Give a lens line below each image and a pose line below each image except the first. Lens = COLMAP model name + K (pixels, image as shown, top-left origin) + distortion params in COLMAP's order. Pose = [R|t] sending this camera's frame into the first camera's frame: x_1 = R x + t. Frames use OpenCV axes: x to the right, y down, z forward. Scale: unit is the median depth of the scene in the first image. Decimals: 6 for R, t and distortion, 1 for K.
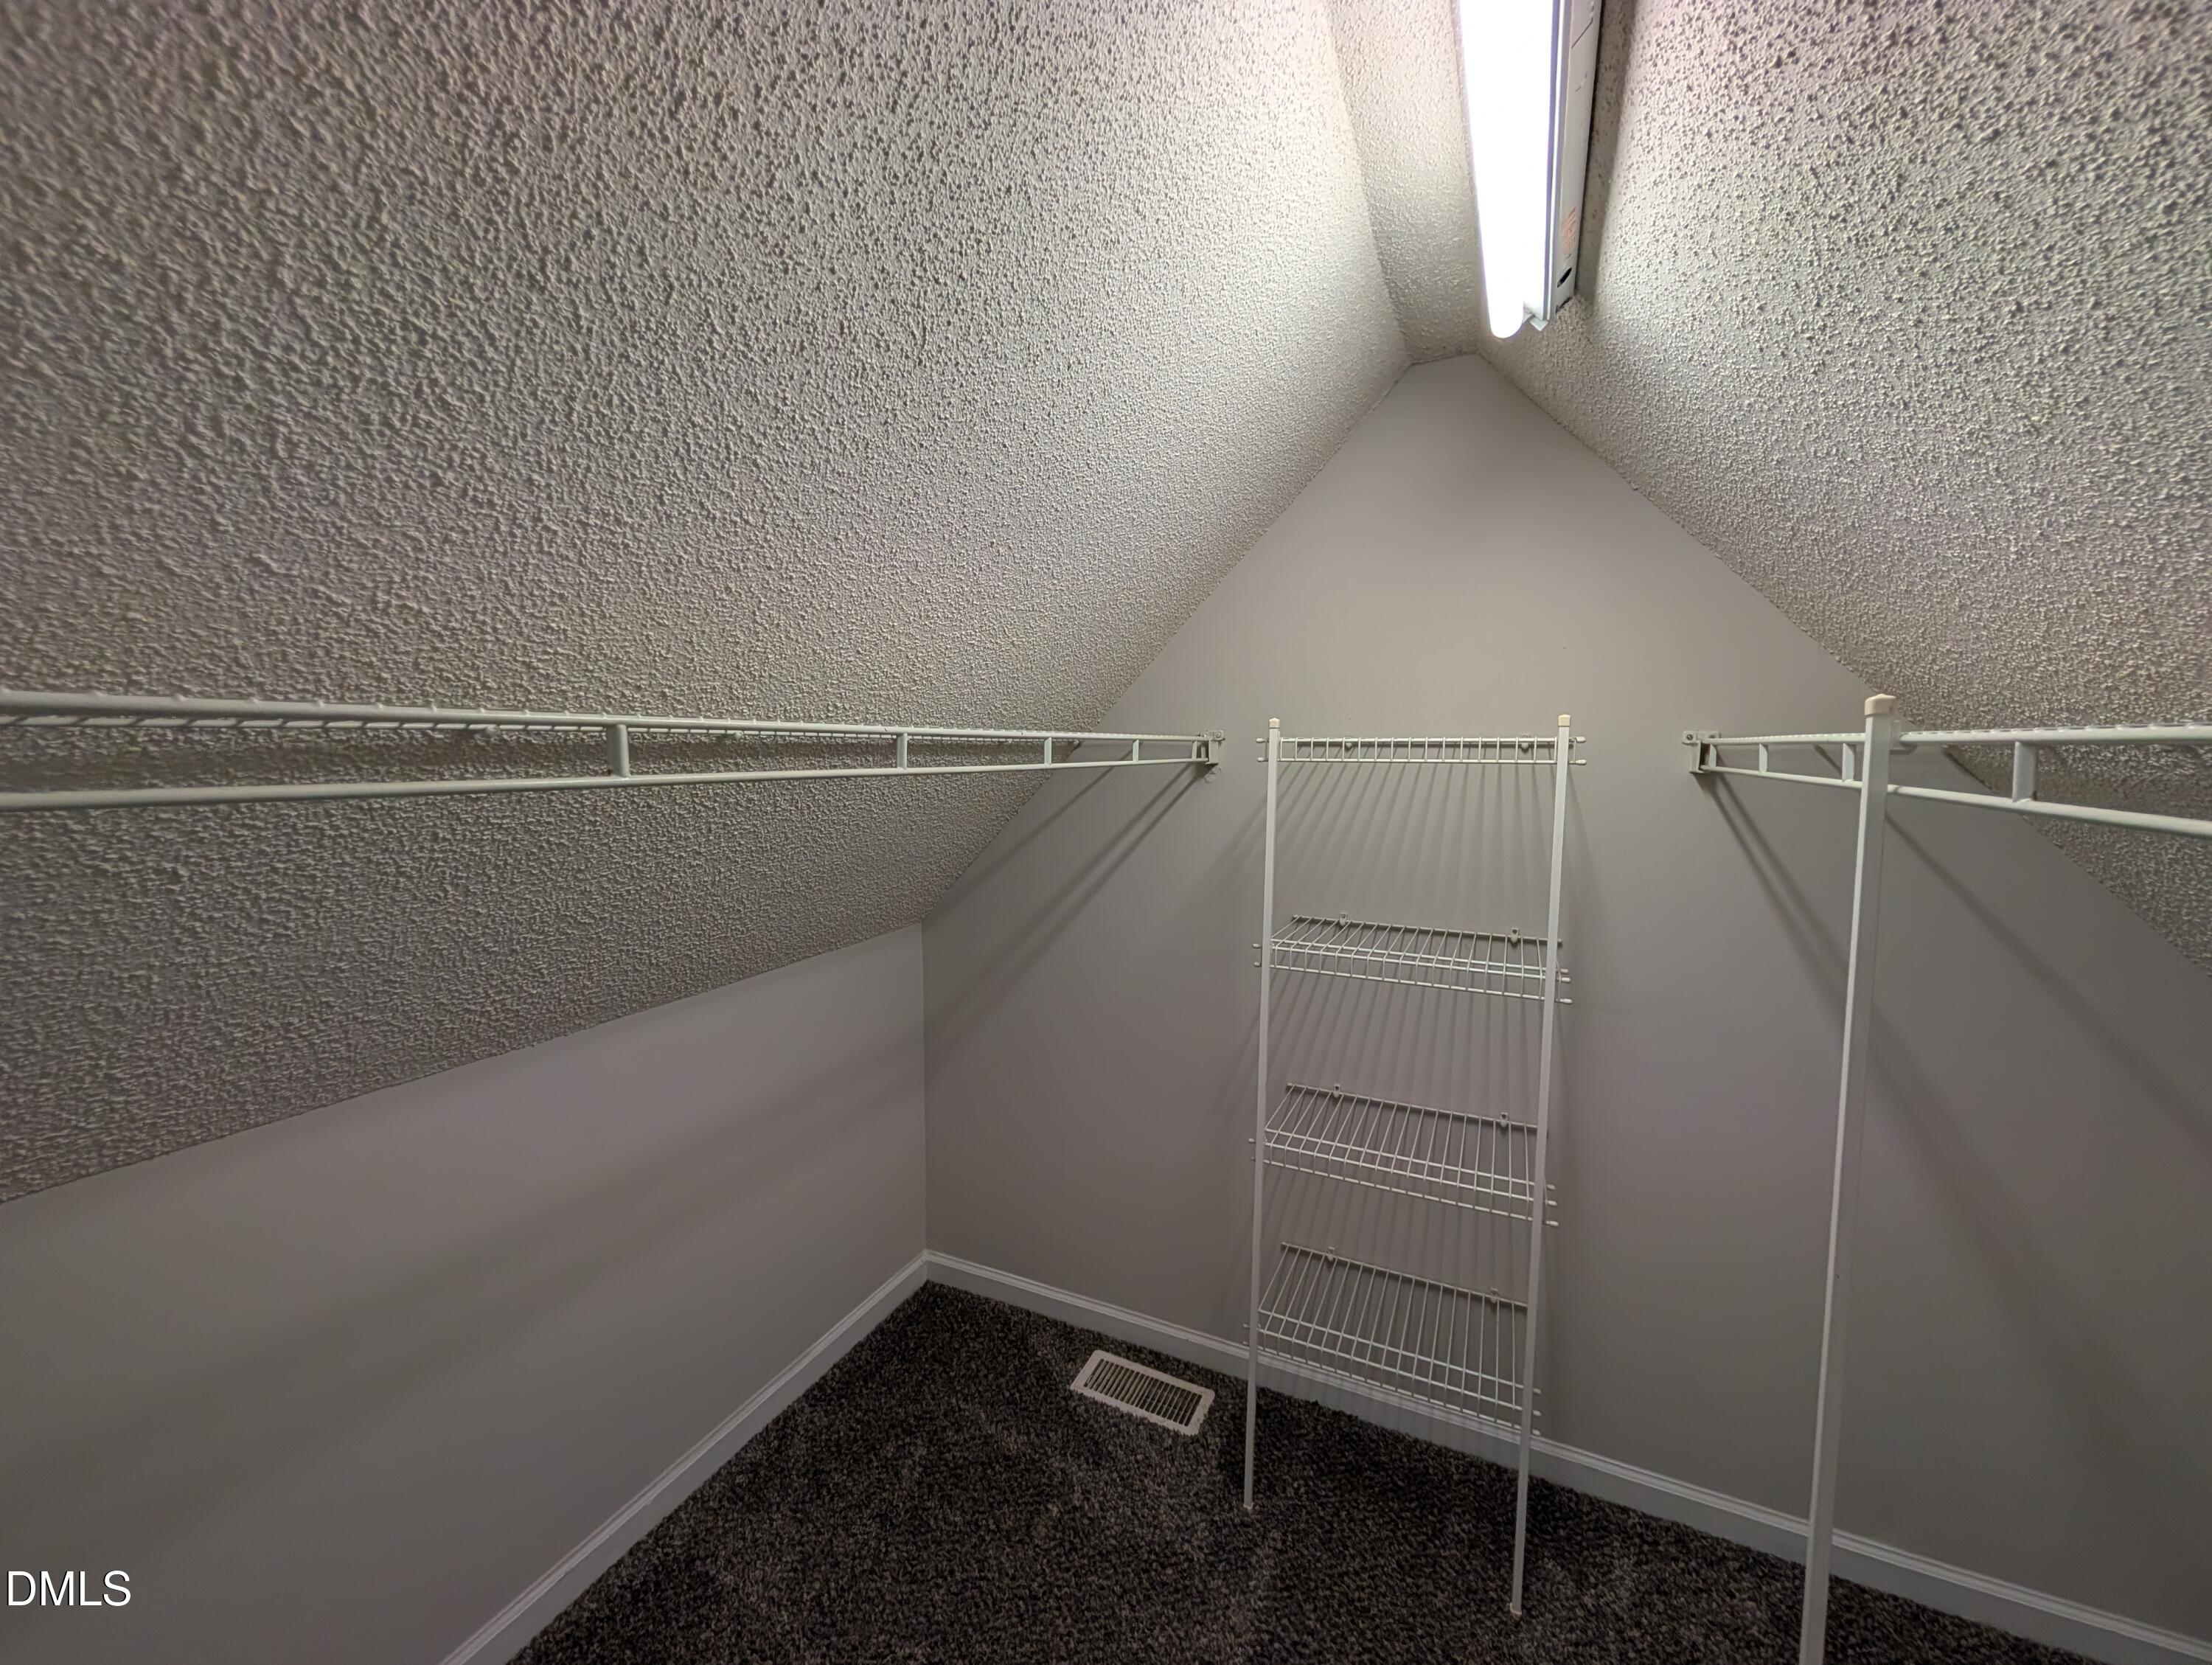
lens RADIAL K [[837.9, 0, 1112.2], [0, 837.9, 838.5], [0, 0, 1]] dist [0.001014, 0.000075]
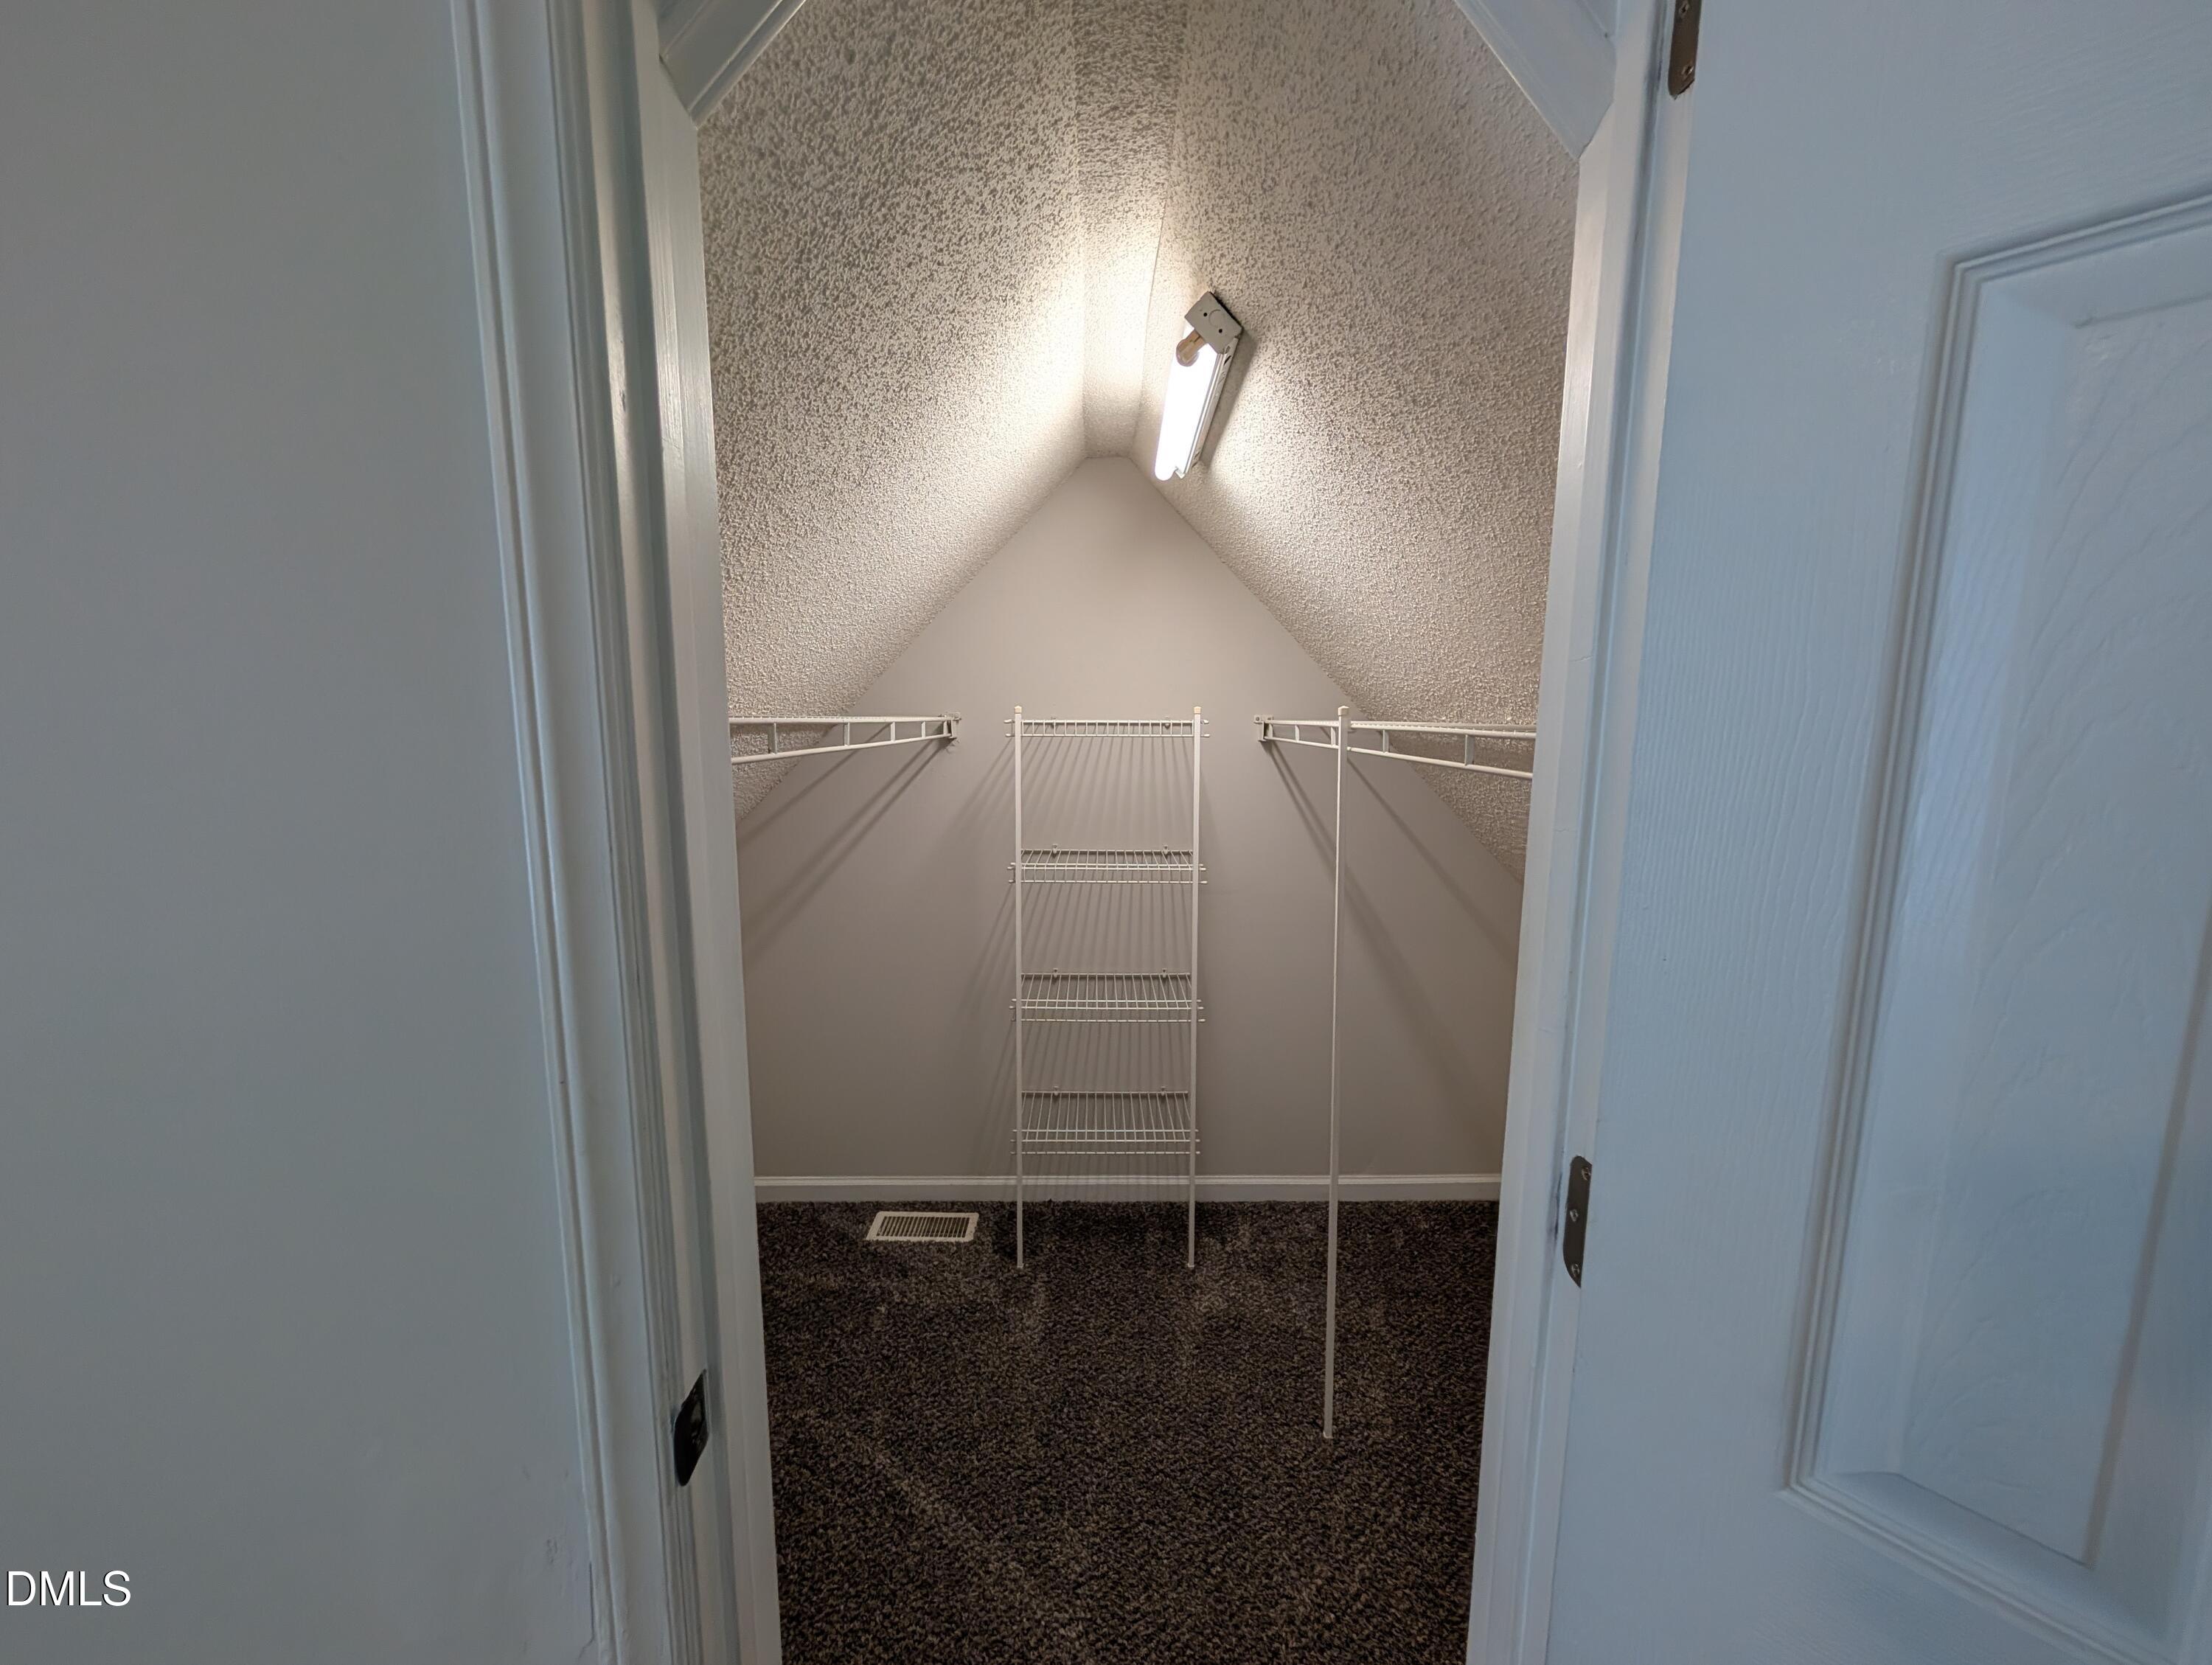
lens RADIAL K [[837.9, 0, 1105.3], [0, 837.9, 832.4], [0, 0, 1]] dist [0.001014, 0.000075]
pose [[0.899571, -0.057201, 0.433012, -0.276814], [0.045784, 0.998275, 0.036759, 0.022955], [-0.434367, -0.013242, 0.900638, -0.319427]]
